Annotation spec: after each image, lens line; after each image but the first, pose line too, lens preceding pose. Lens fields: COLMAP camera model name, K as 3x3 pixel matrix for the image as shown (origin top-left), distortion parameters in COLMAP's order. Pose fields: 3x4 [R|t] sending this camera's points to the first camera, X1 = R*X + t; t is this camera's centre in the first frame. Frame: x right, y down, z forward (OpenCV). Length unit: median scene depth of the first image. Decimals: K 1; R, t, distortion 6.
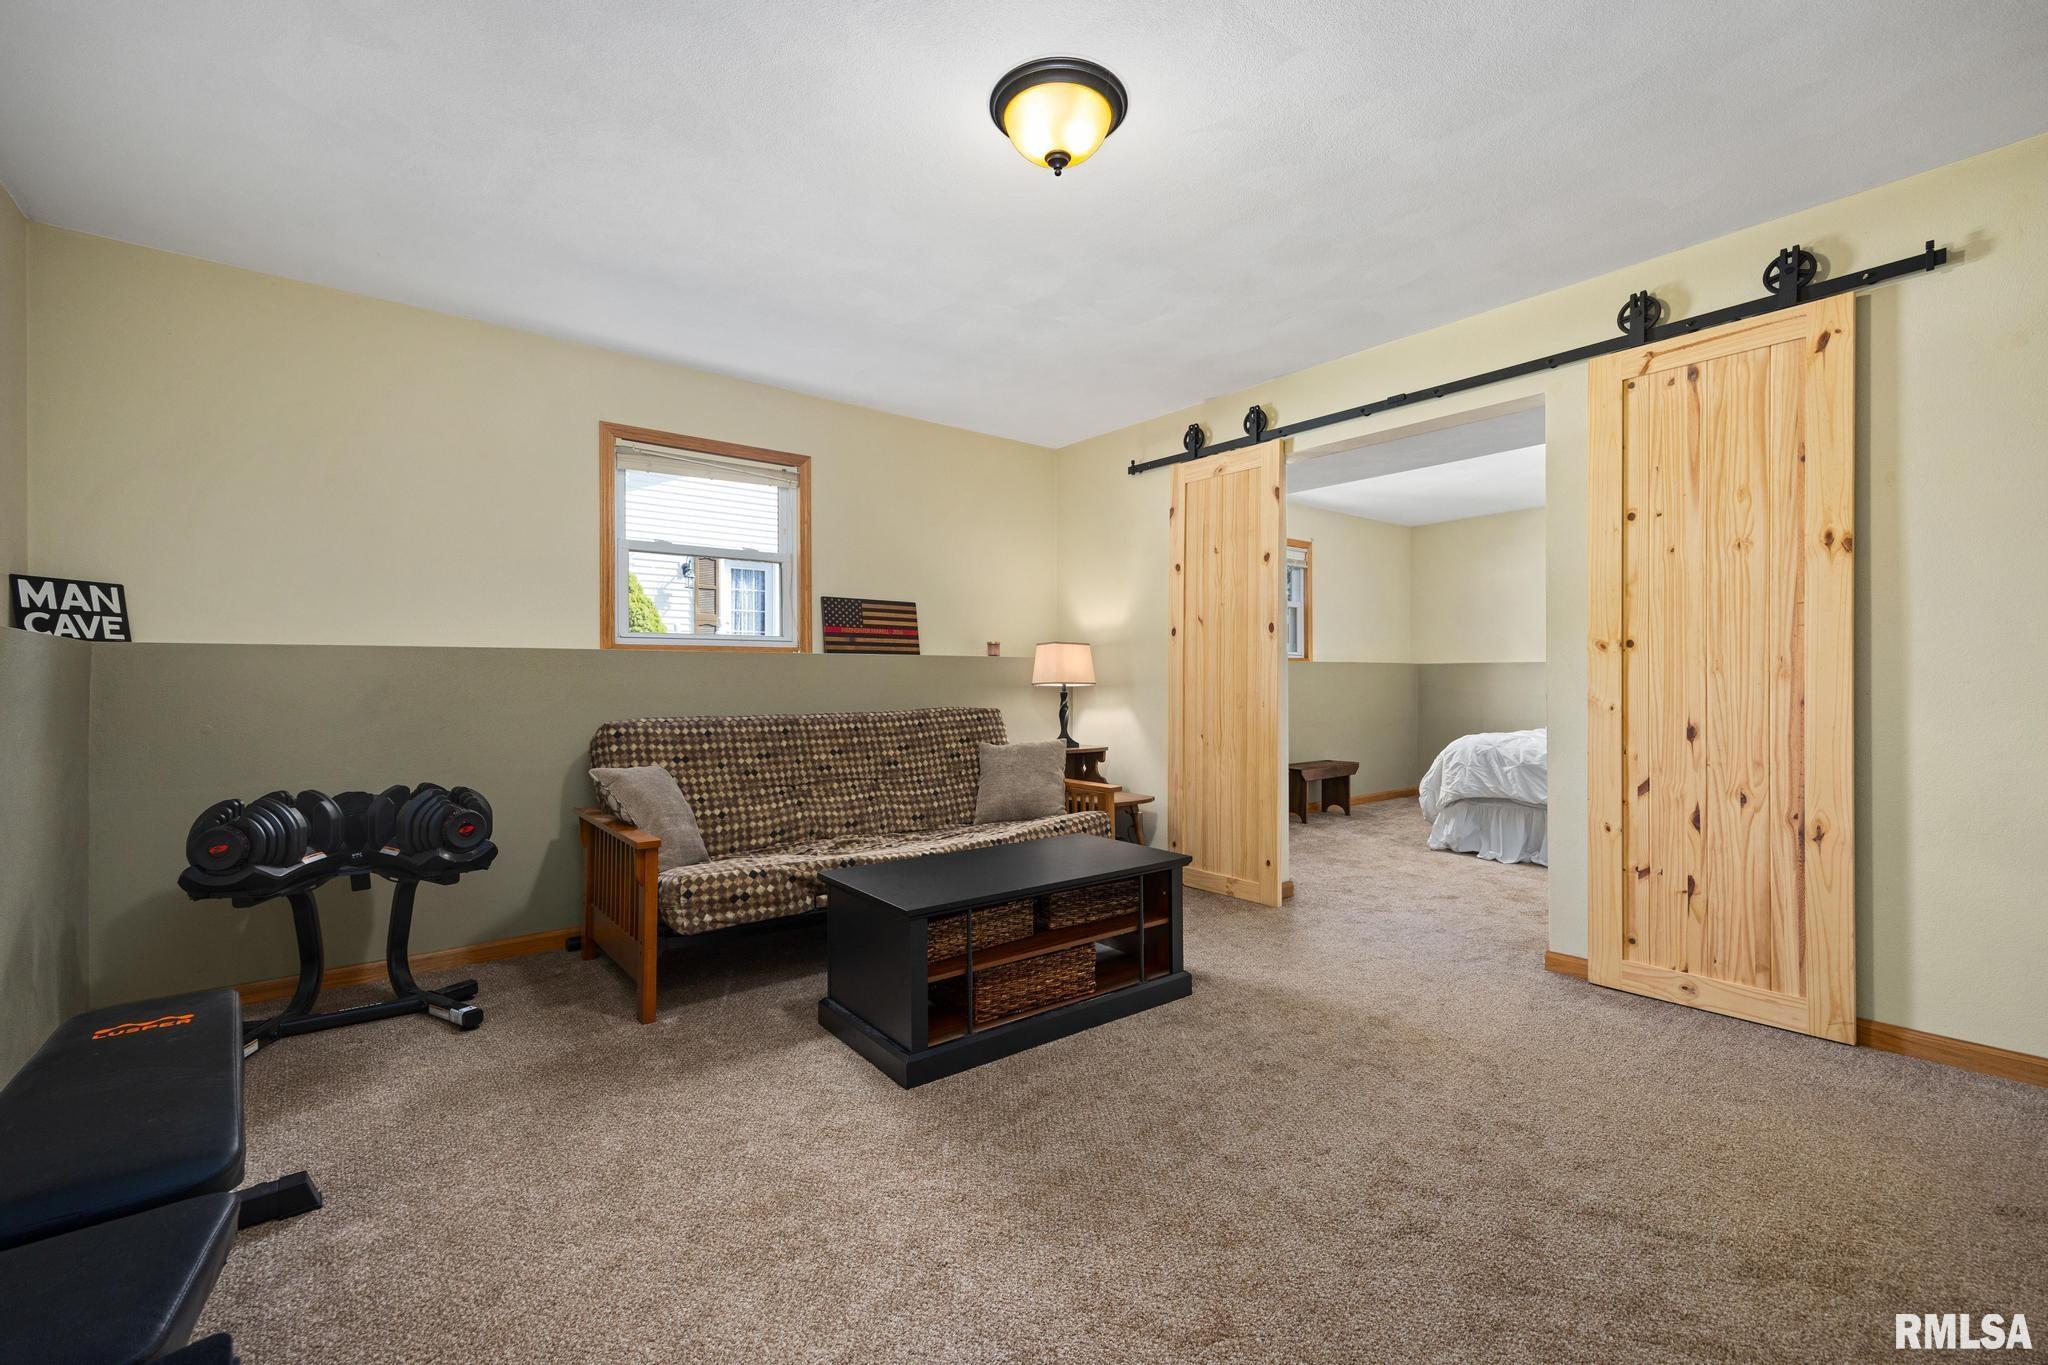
lens RADIAL K [[818.1, 0, 1027.6], [0, 818.1, 675.9], [0, 0, 1]] dist [0.000391, 0.000040]
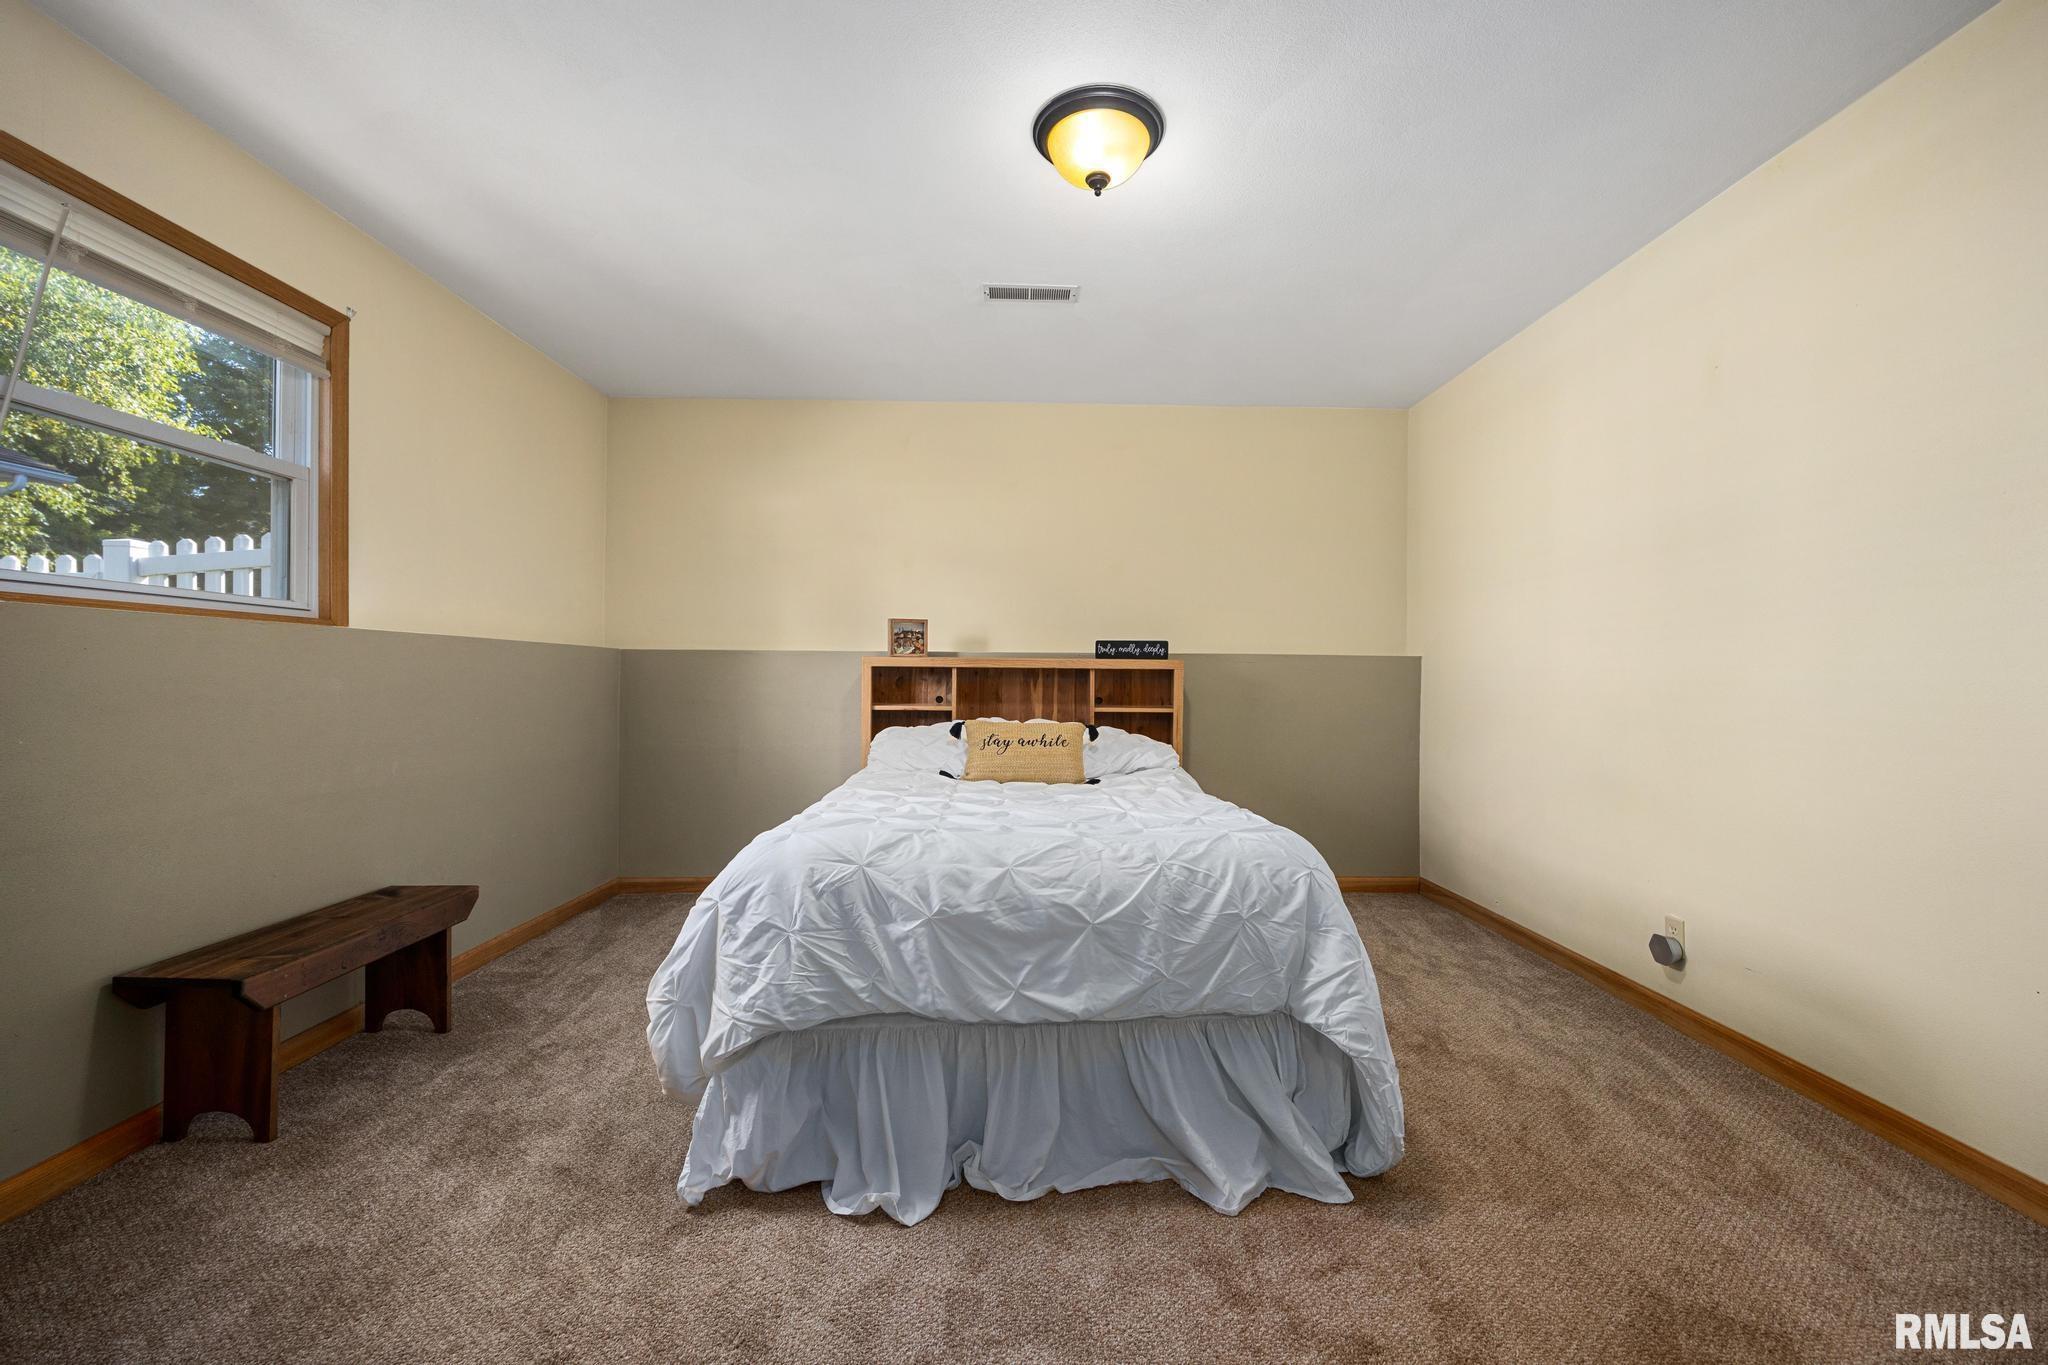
lens RADIAL K [[818.1, 0, 1029.7], [0, 818.1, 679.4], [0, 0, 1]] dist [0.000391, 0.000040]
pose [[0.594537, 0.008231, 0.804026, 0.314196], [-0.007660, 0.999960, -0.004573, 0.004498], [-0.804032, -0.003439, 0.594576, 0.705084]]
